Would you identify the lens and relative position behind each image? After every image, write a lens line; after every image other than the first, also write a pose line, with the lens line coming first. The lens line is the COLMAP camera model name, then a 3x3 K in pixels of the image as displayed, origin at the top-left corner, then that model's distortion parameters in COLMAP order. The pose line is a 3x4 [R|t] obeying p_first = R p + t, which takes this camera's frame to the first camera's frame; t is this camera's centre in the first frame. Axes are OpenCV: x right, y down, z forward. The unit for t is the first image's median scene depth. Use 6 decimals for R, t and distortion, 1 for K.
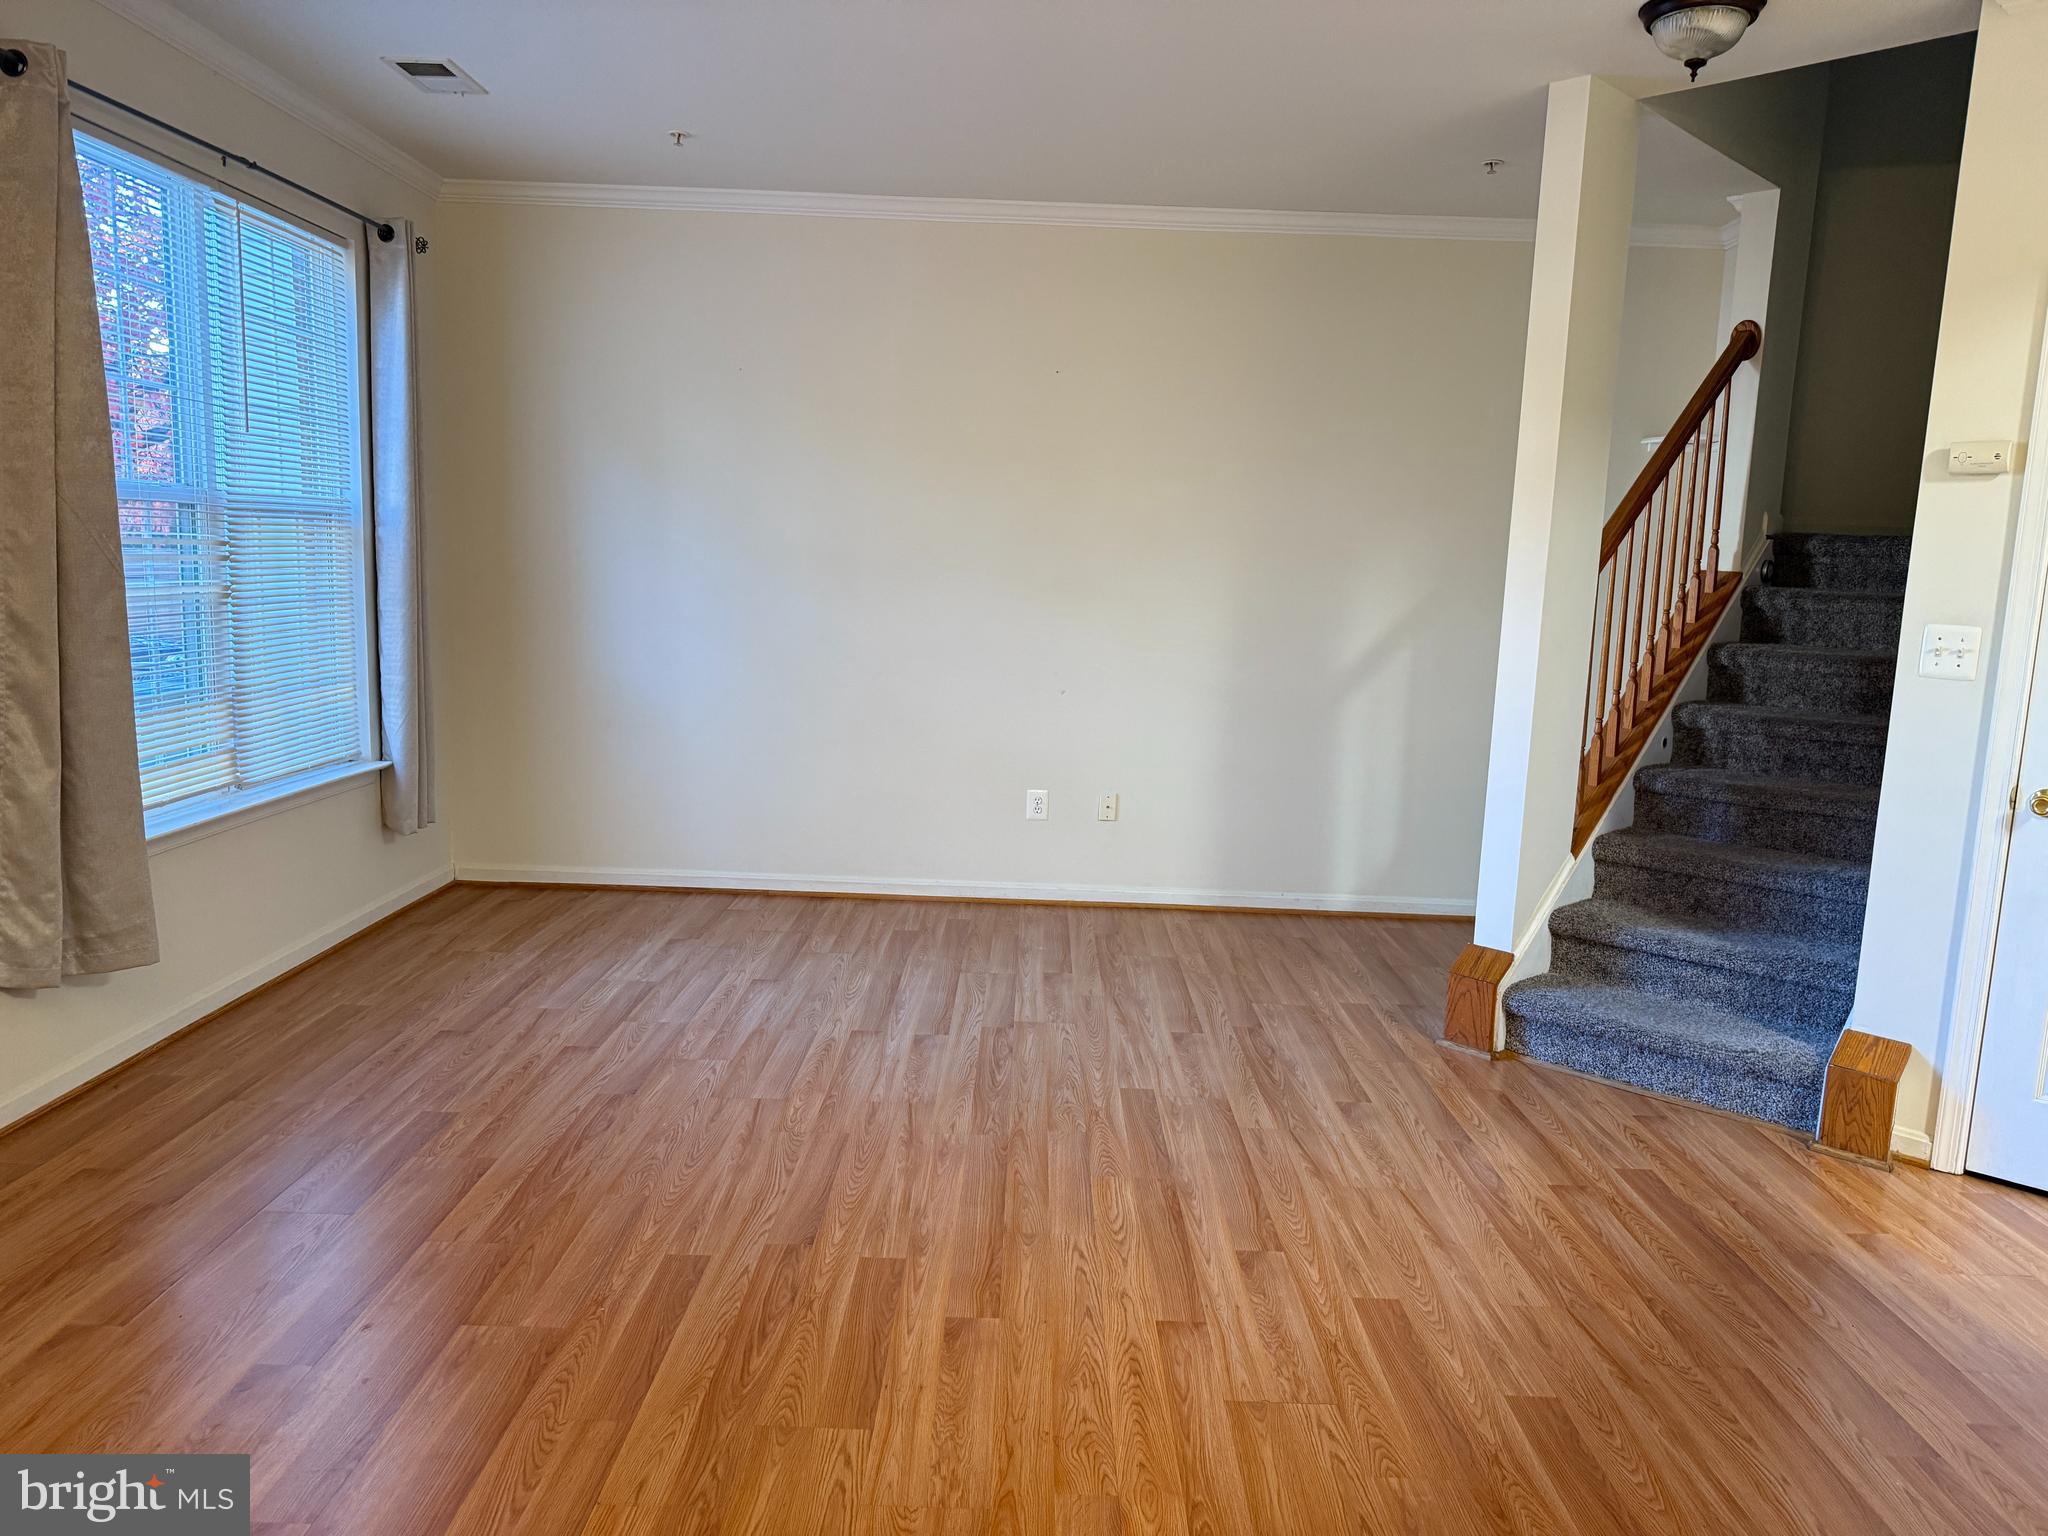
lens RADIAL K [[1418.3, 0, 1032.7], [0, 1418.3, 761.0], [0, 0, 1]] dist [0.163157, -0.278974]
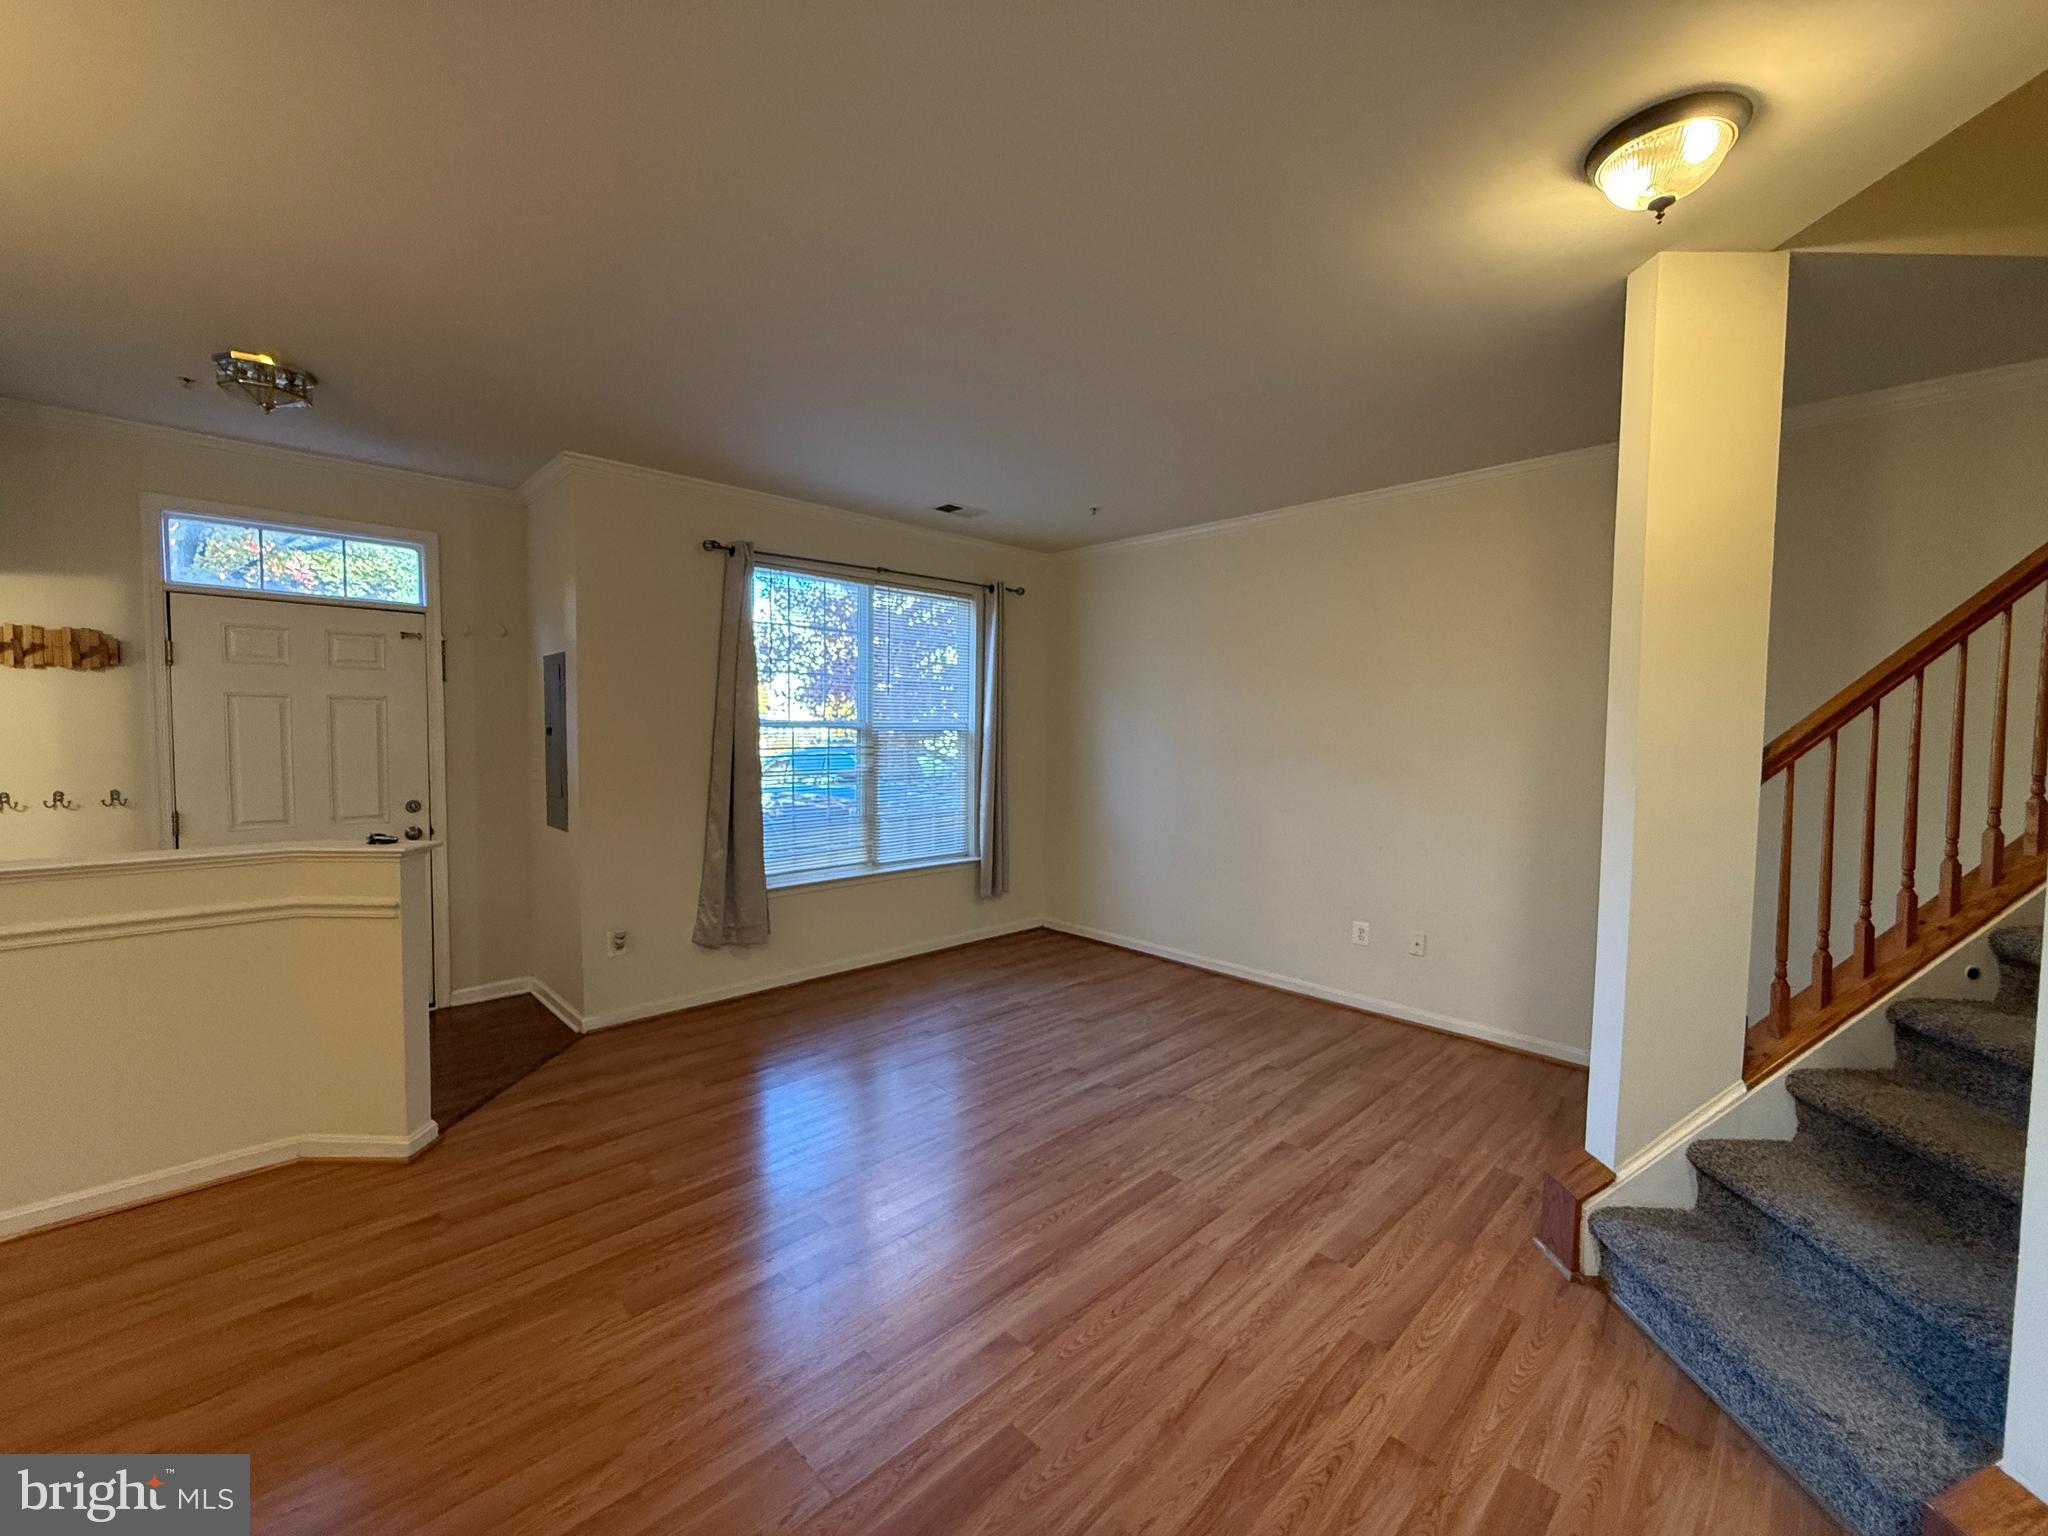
lens RADIAL K [[816.3, 0, 1024.8], [0, 816.3, 761.7], [0, 0, 1]] dist [0.000091, 0.000515]
pose [[0.700061, 0.003371, -0.714075, 0.451672], [-0.085702, 0.993157, -0.079331, -0.056056], [0.708922, 0.116735, 0.695559, 0.345078]]
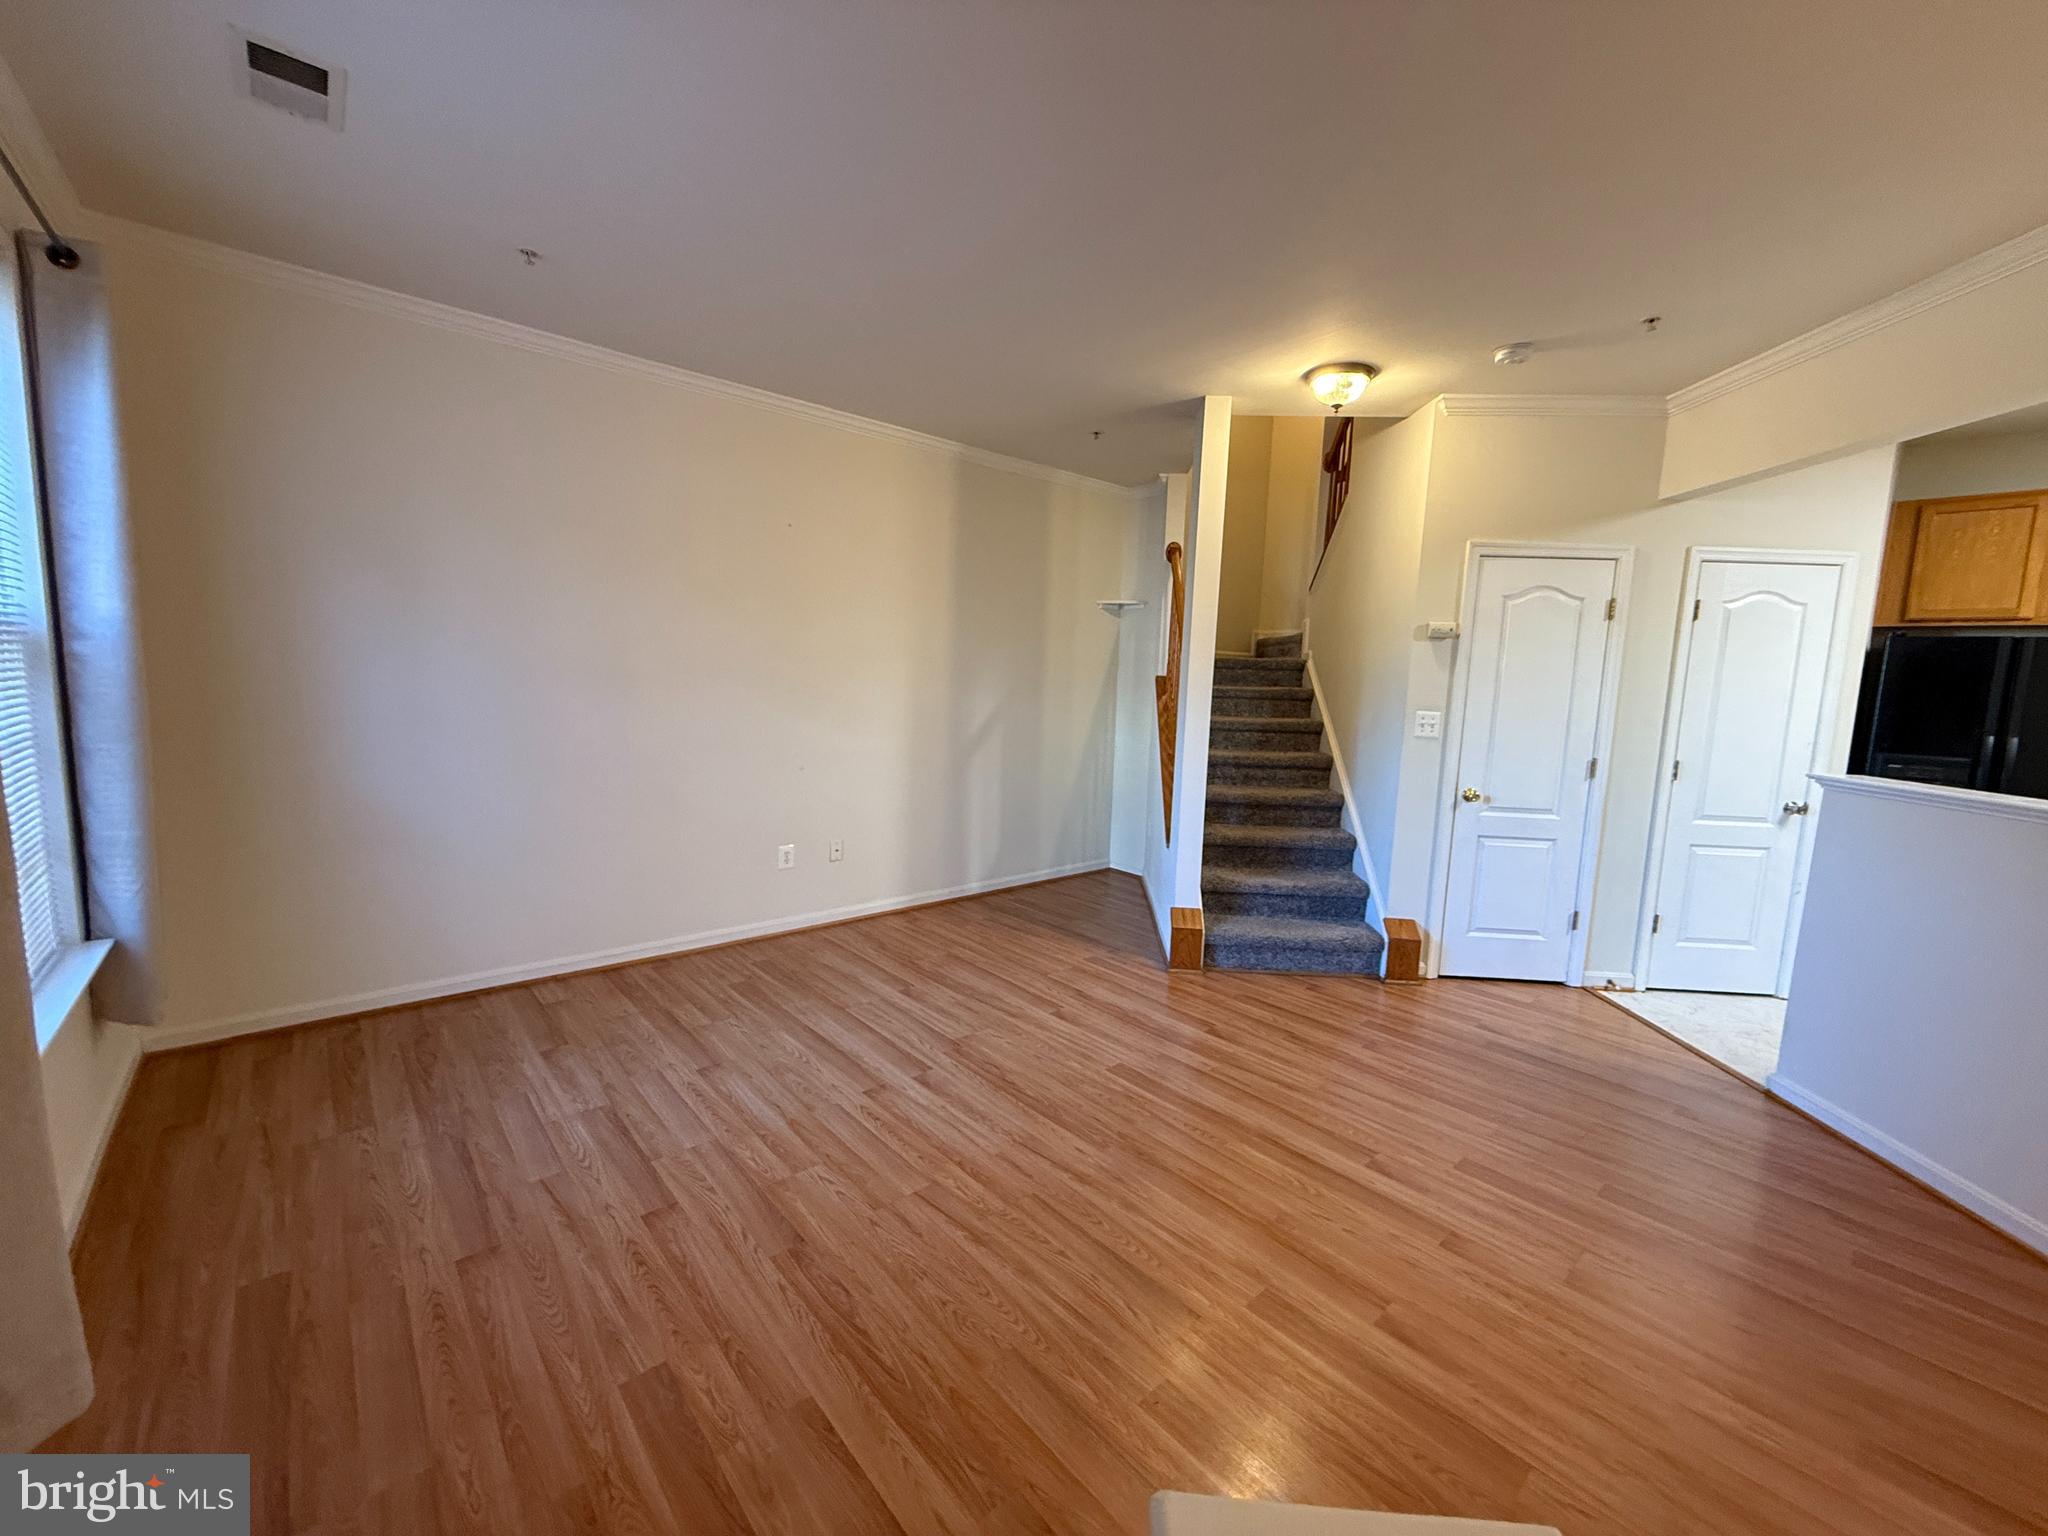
lens RADIAL K [[816.3, 0, 1024.8], [0, 816.3, 761.7], [0, 0, 1]] dist [0.000091, 0.000515]
pose [[0.748010, -0.079622, 0.658894, -0.444291], [0.080487, 0.996333, 0.029027, -0.083649], [-0.658789, 0.031320, 0.751676, 0.423735]]
